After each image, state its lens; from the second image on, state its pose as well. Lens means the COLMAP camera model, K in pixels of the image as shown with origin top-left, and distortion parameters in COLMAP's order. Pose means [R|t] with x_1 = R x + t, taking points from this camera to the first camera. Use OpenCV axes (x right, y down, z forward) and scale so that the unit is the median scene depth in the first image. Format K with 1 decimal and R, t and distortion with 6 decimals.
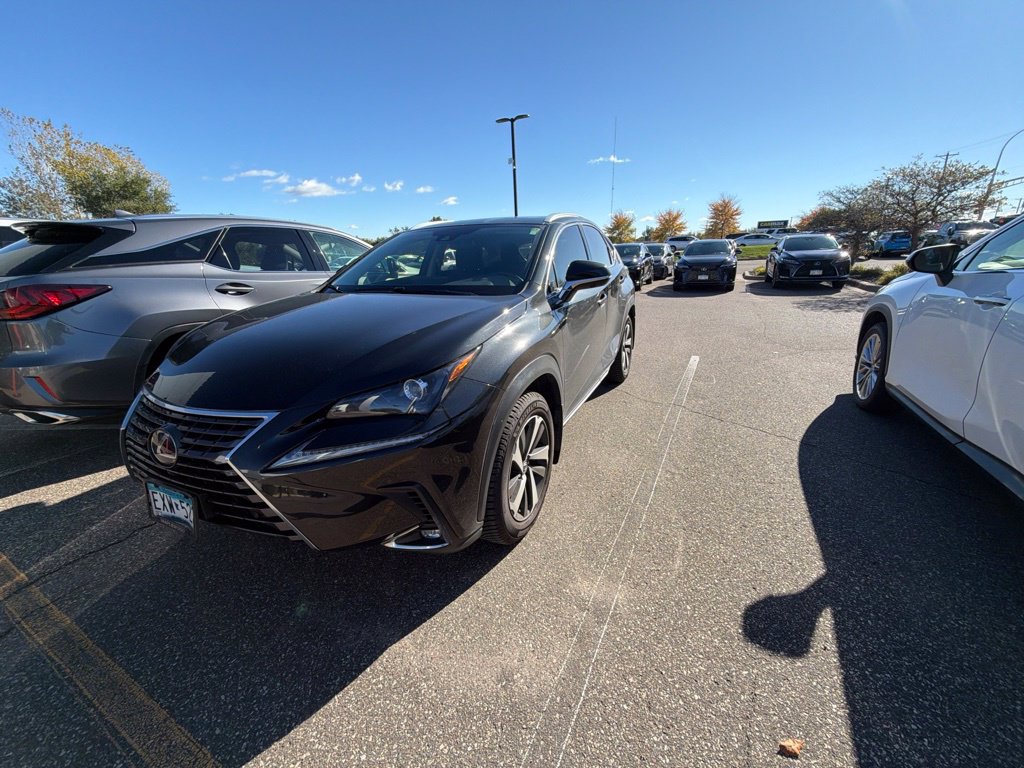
lens RADIAL K [[405.9, 0, 516.2], [0, 405.9, 373.2], [0, 0, 1]] dist [-0.000784, -0.000021]
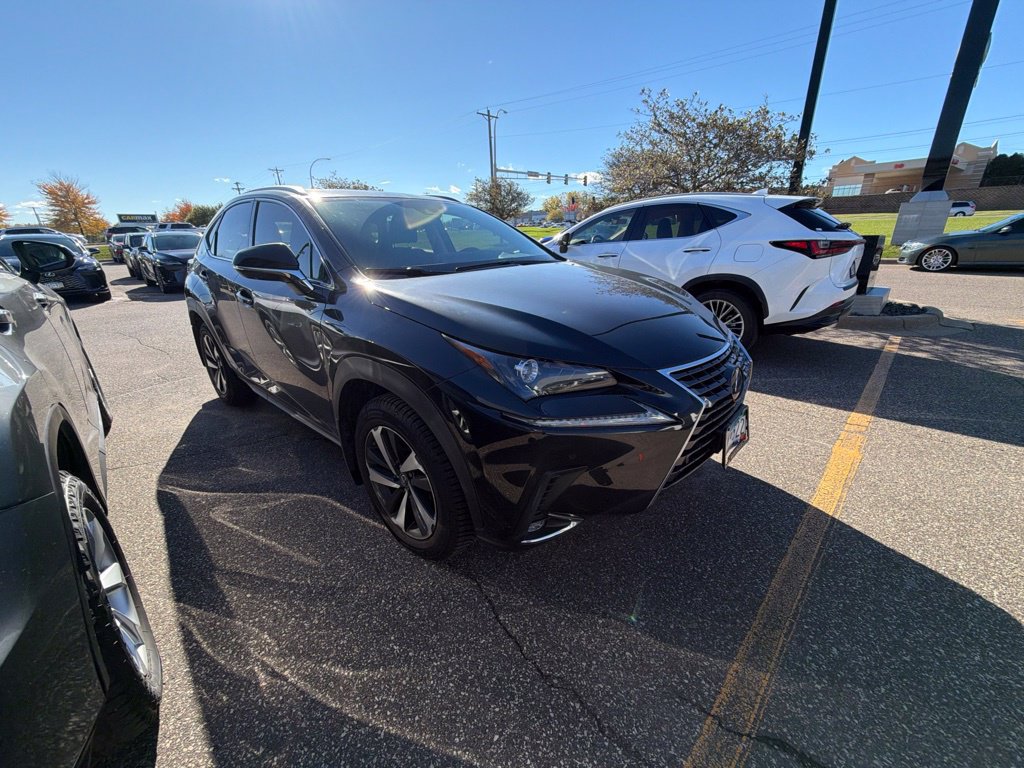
lens RADIAL K [[408.8, 0, 512.0], [0, 408.8, 371.0], [0, 0, 1]] dist [0.000864, 0.000160]
pose [[0.298921, -0.281171, 0.911915, -1.114120], [0.283344, 0.938663, 0.196539, -0.134957], [-0.911242, 0.199636, 0.360254, 0.611988]]
